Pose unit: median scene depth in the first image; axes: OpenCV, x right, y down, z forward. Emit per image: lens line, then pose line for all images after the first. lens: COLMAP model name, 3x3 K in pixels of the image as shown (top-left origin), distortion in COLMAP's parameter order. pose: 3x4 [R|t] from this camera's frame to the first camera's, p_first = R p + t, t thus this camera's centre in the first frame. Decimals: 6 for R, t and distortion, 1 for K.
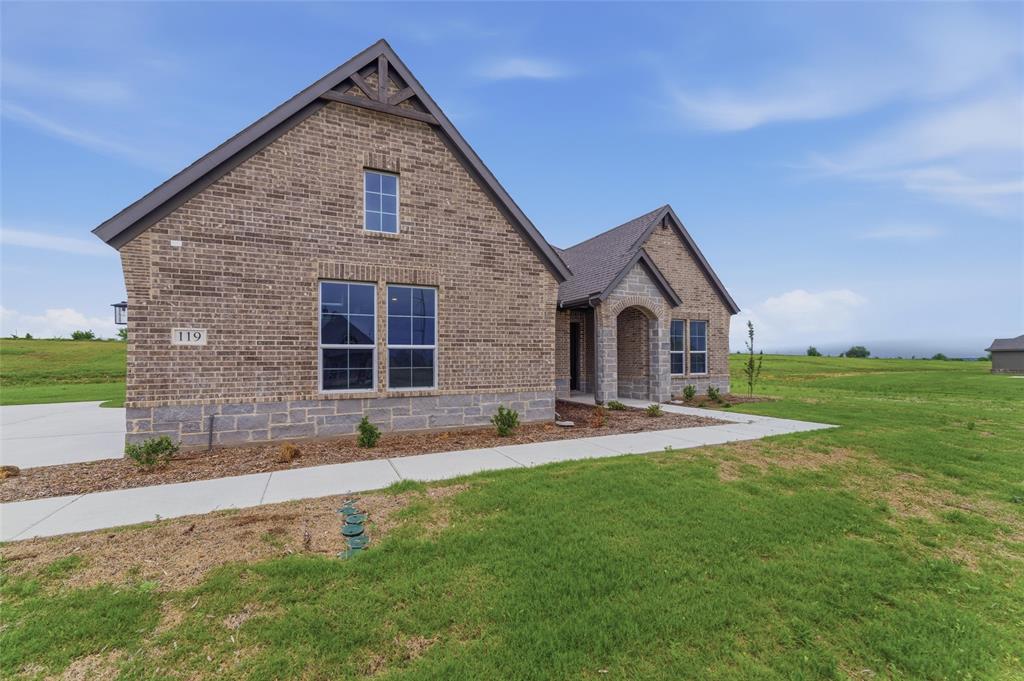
lens RADIAL K [[430.5, 0, 514.5], [0, 430.5, 355.2], [0, 0, 1]] dist [0.000495, 0.000173]
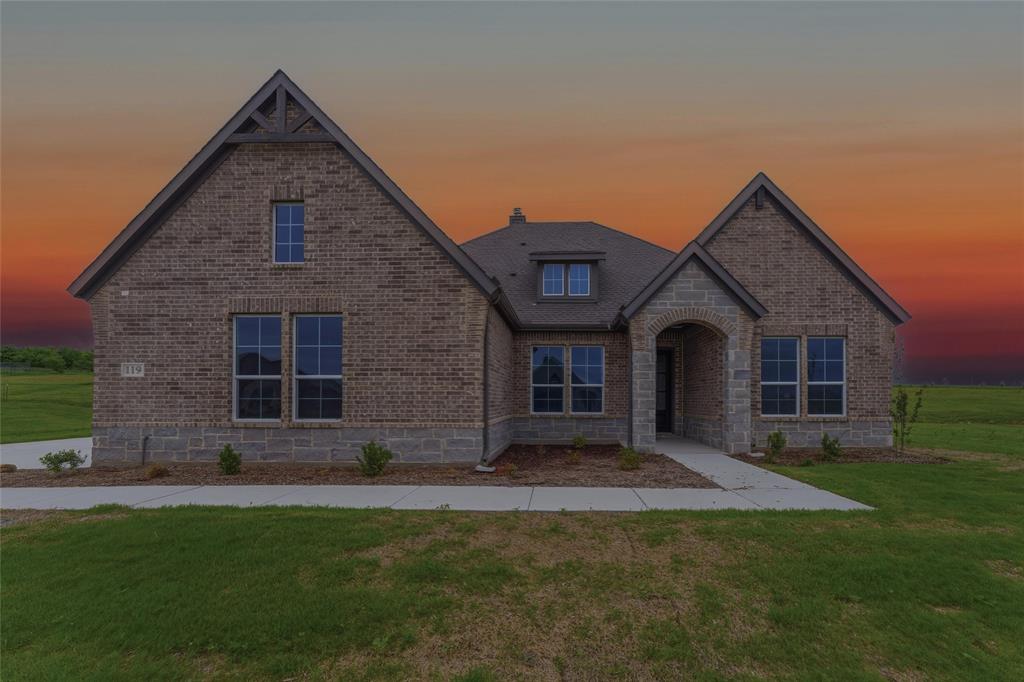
lens RADIAL K [[463.1, 0, 512.7], [0, 463.1, 395.5], [0, 0, 1]] dist [-0.000609, -0.000237]
pose [[0.896539, 0.006866, -0.442912, 0.629893], [-0.001674, 0.999925, 0.012112, 0.008781], [0.442962, -0.010118, 0.896483, 0.256453]]
